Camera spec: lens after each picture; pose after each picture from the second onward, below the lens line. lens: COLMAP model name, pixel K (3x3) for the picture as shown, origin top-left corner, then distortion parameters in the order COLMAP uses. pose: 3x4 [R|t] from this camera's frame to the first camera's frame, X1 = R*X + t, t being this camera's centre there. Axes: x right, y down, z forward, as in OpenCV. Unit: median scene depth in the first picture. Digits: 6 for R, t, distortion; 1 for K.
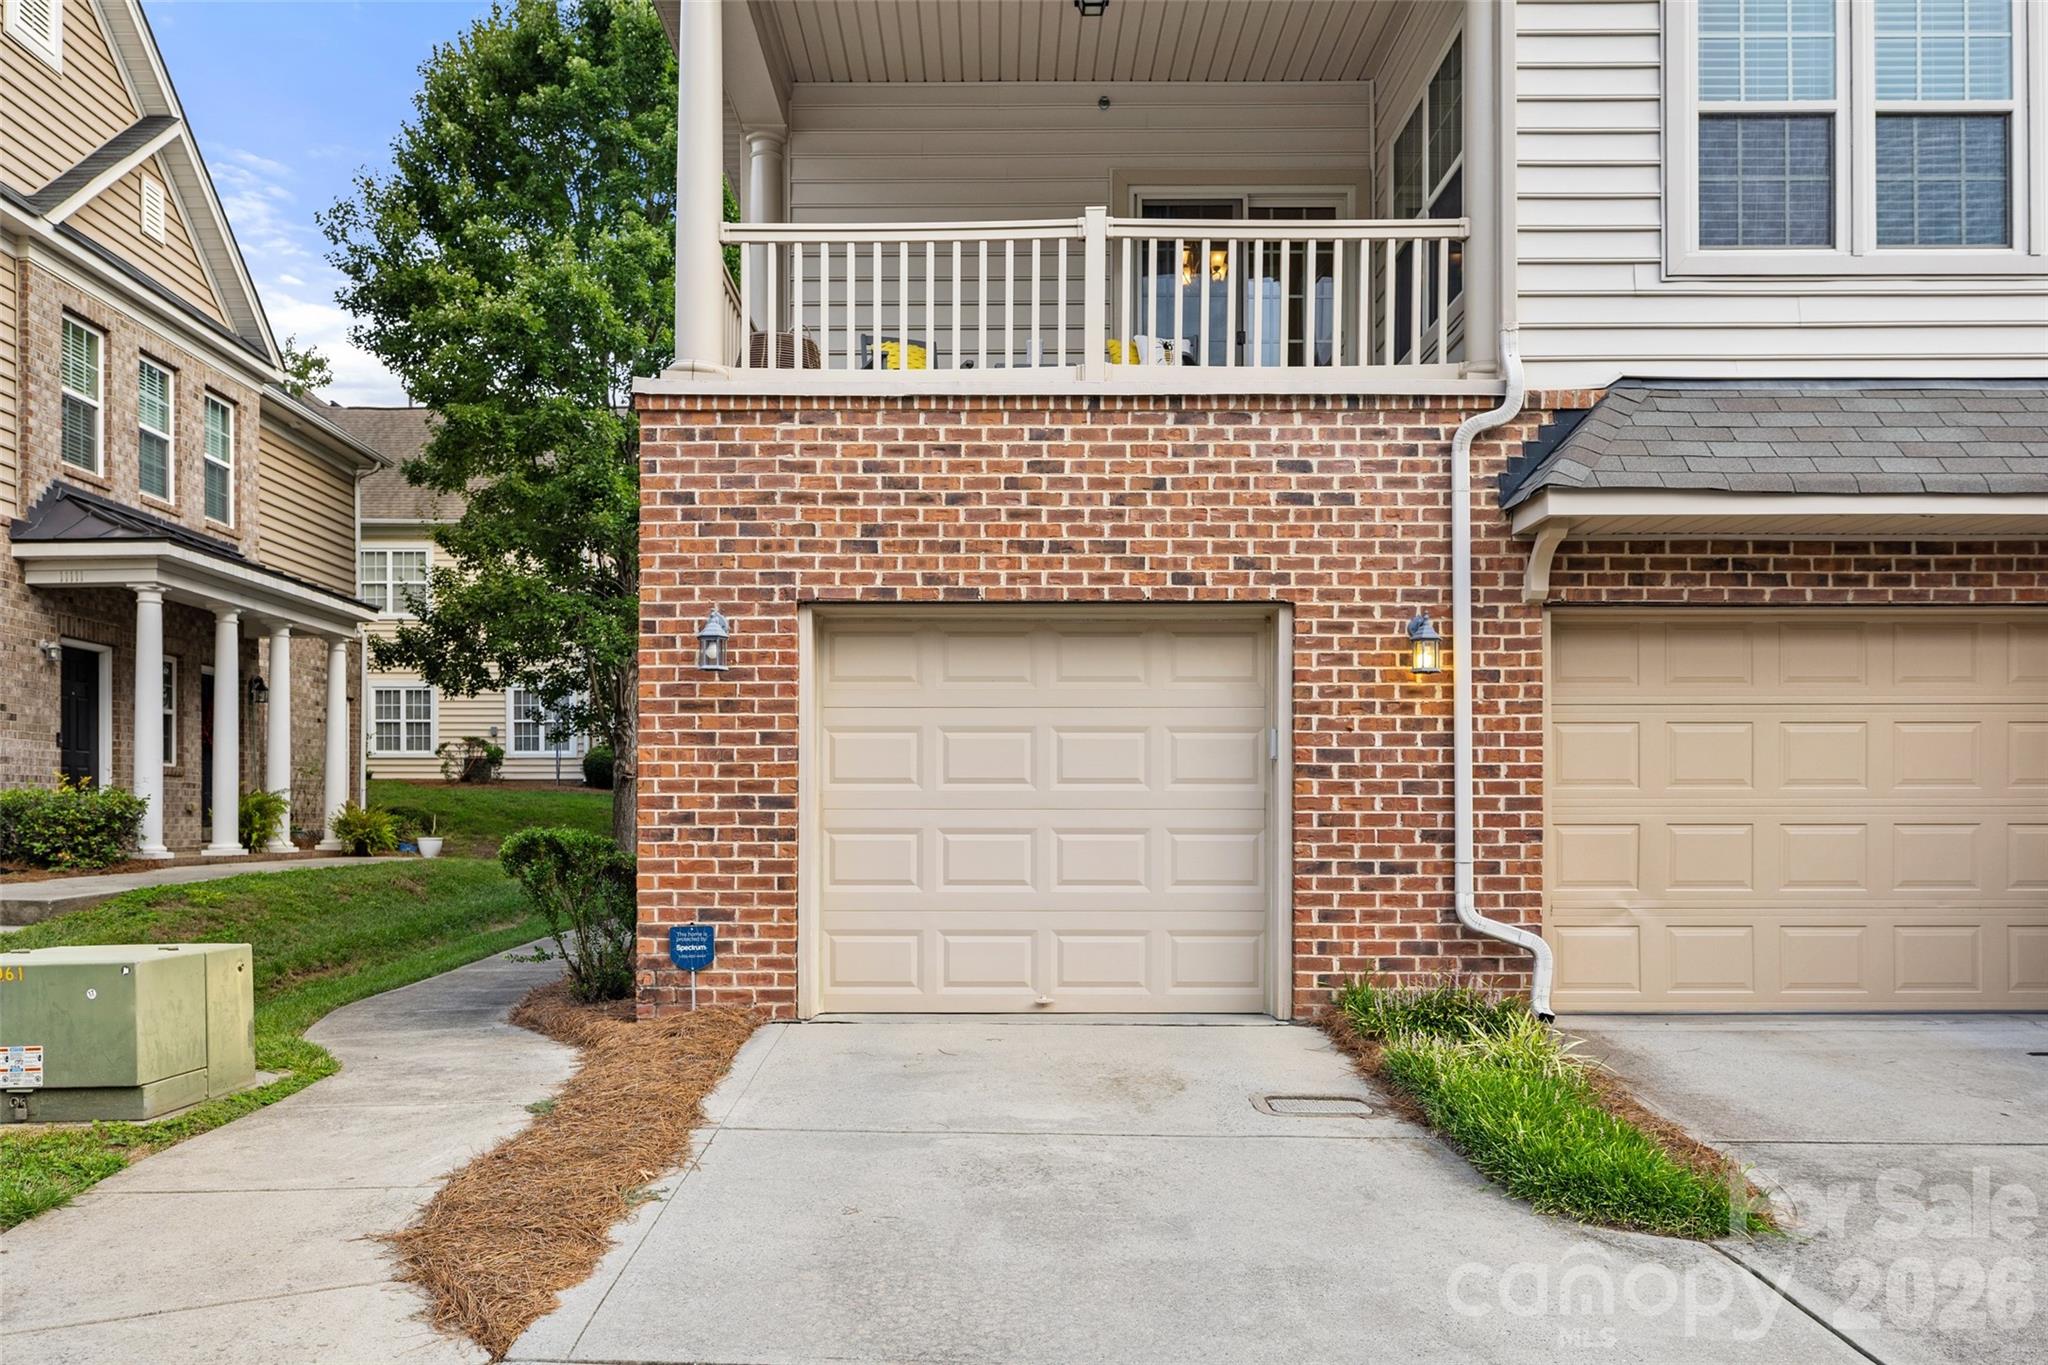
lens RADIAL K [[1556.8, 0, 1024.0], [0, 1556.8, 738.5], [0, 0, 1]] dist [-0.001159, 0.001337]
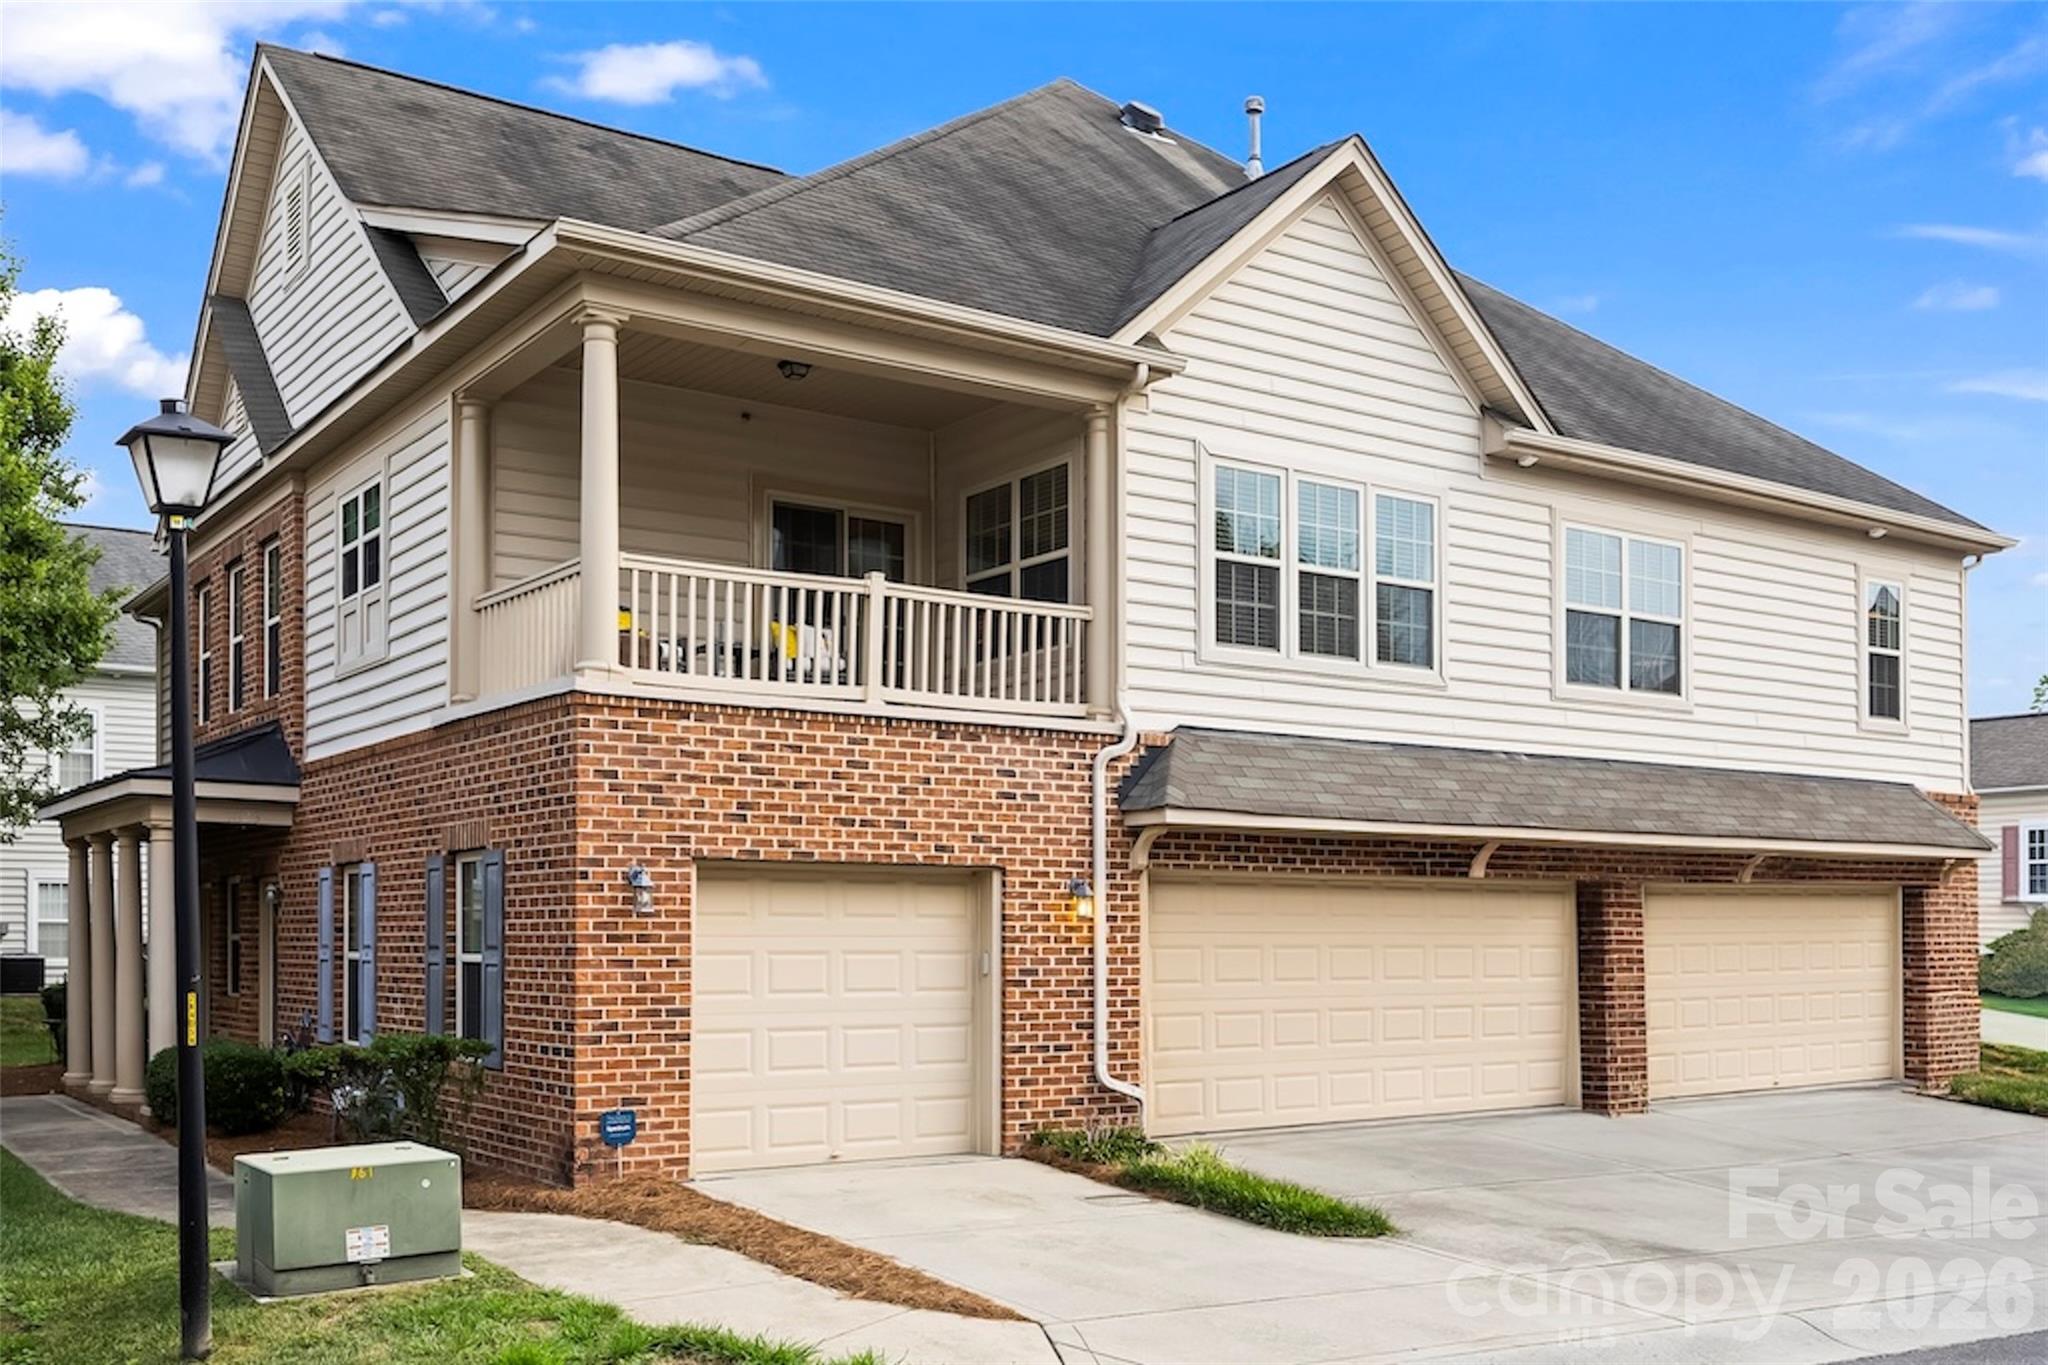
lens RADIAL K [[1980.7, 0, 1024.0], [0, 1980.7, 682.5], [0, 0, 1]] dist [-0.006889, 0.002231]
pose [[0.818036, 0.072584, 0.570568, -0.885961], [-0.032819, 0.996279, -0.079688, -0.111913], [-0.574229, 0.046462, 0.817375, -0.541526]]
